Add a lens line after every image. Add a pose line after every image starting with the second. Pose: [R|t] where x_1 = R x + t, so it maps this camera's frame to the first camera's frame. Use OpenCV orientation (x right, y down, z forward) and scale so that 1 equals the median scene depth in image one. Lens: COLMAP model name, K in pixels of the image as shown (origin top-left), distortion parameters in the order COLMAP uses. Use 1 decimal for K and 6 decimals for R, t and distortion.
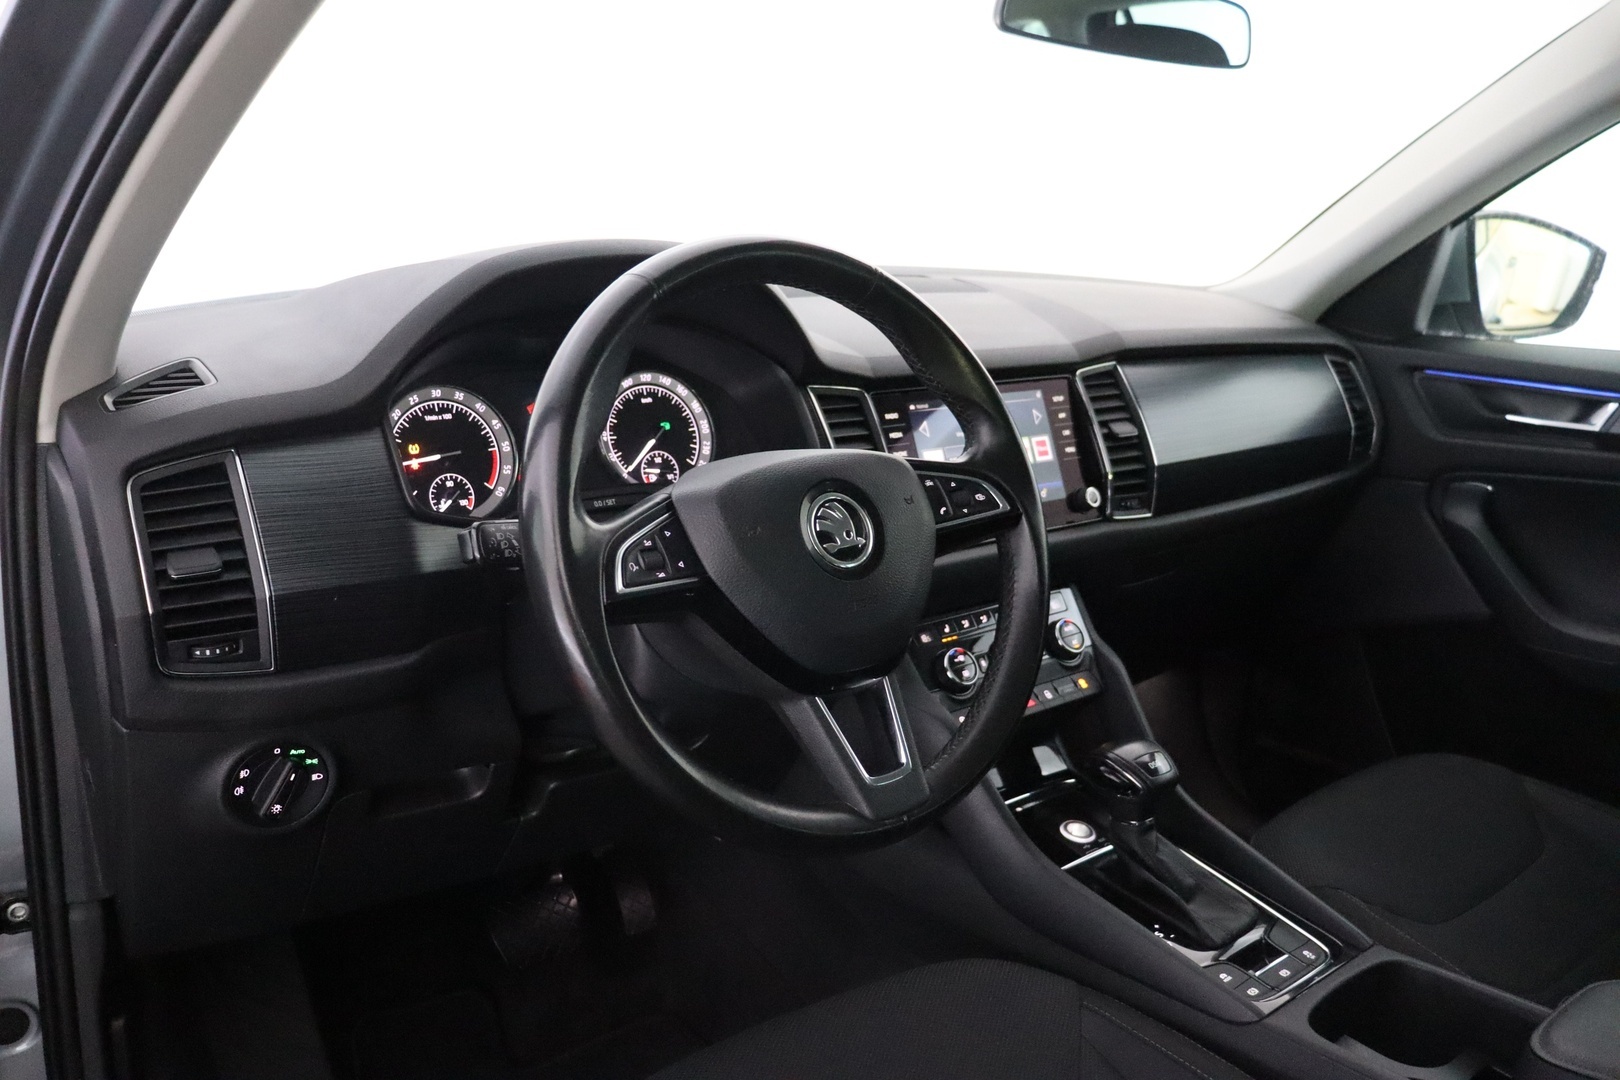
lens RADIAL K [[1299.1, 0, 810.0], [0, 1299.1, 540.0], [0, 0, 1]] dist [-0.084806, 0.007718]
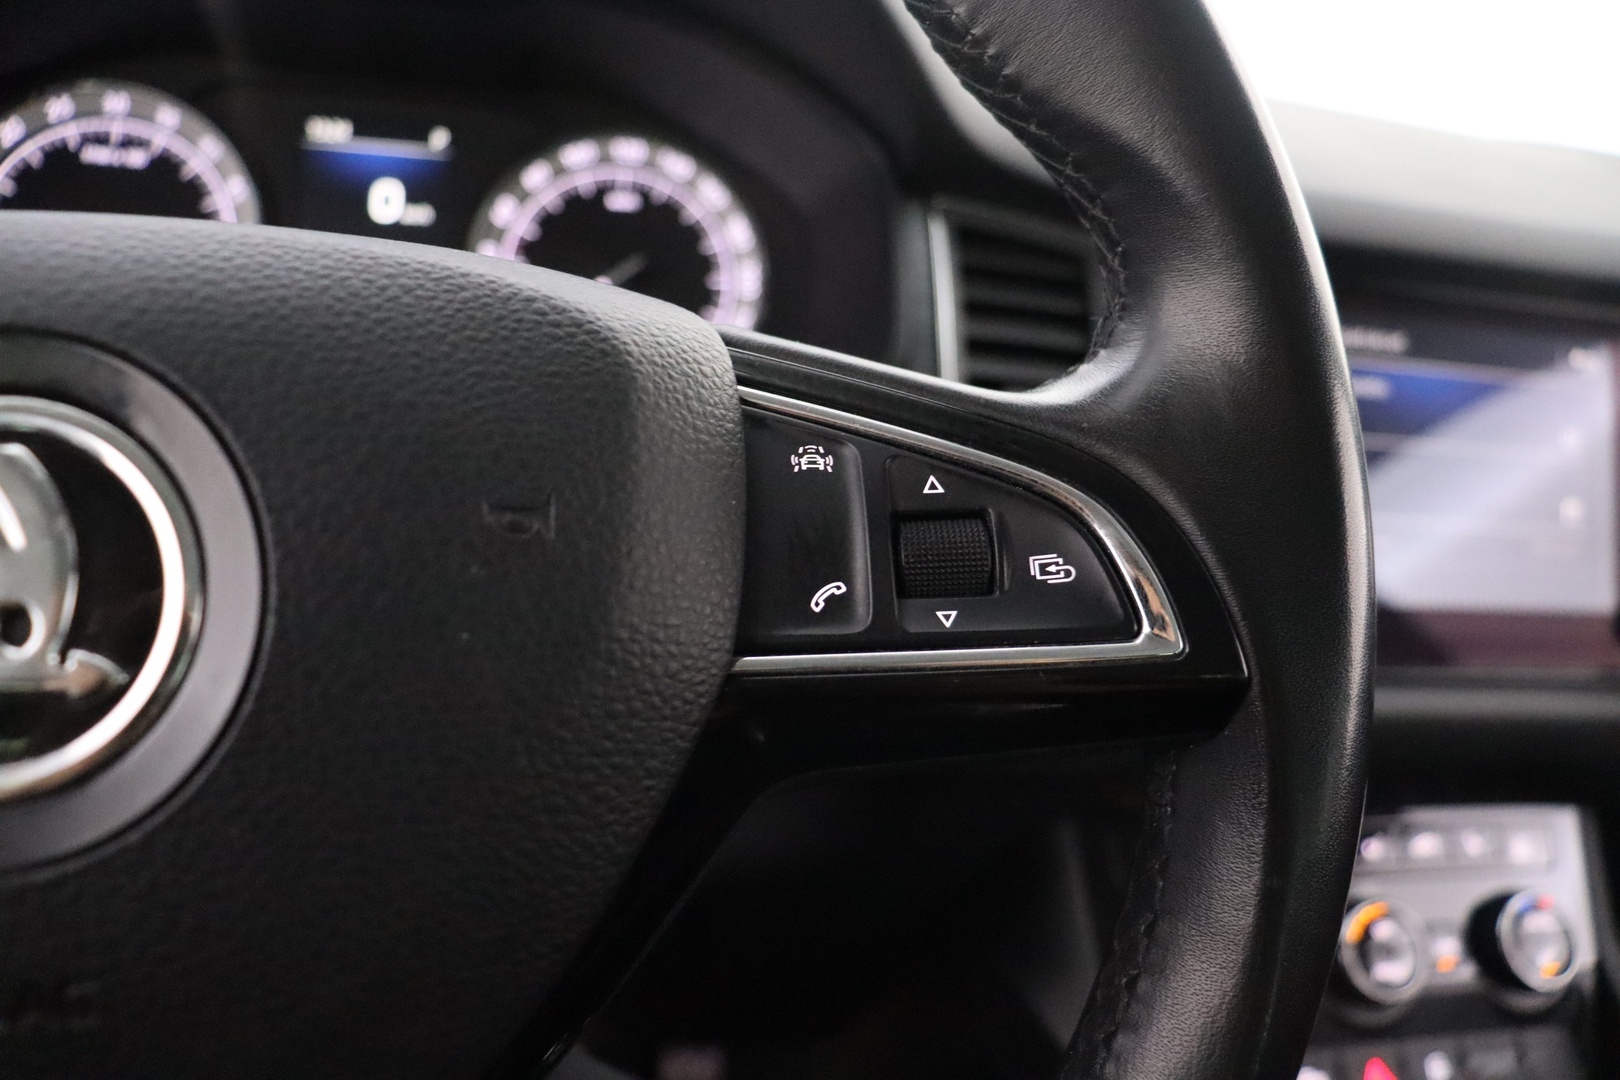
lens RADIAL K [[1299.1, 0, 810.0], [0, 1299.1, 540.0], [0, 0, 1]] dist [-0.084806, 0.007718]
pose [[0.895555, 0.207984, -0.393350, 0.152148], [-0.197215, 0.977992, 0.068109, -0.037842], [0.398859, 0.016579, 0.916863, 0.666286]]
